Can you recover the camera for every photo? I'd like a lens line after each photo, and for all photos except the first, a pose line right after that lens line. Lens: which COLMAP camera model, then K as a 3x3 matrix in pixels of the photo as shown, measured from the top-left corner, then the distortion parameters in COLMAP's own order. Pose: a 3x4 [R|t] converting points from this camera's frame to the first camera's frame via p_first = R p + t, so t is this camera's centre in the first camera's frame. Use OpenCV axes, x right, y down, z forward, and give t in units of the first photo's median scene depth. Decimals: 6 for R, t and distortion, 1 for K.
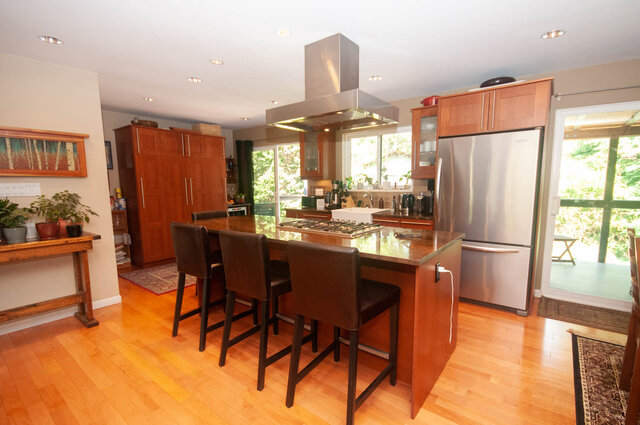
lens RADIAL K [[308.6, 0, 320.3], [0, 308.6, 223.0], [0, 0, 1]] dist [-0.012817, -0.000542]
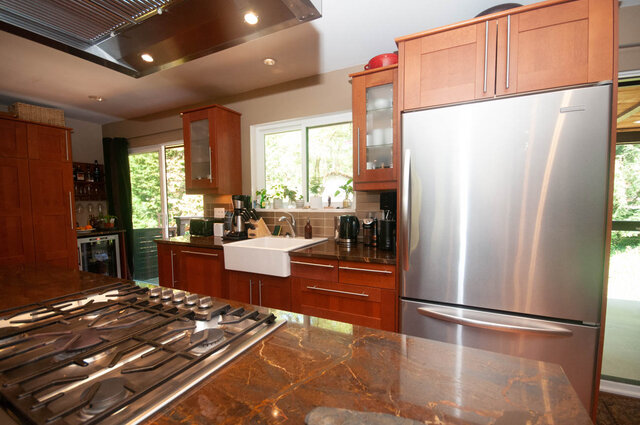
lens RADIAL K [[289.8, 0, 320.3], [0, 289.8, 217.2], [0, 0, 1]] dist [0.006110, -0.001583]
pose [[0.982479, -0.008215, 0.186194, 0.105995], [0.022837, 0.996806, -0.076525, -0.042567], [-0.184971, 0.079437, 0.979528, 0.388979]]
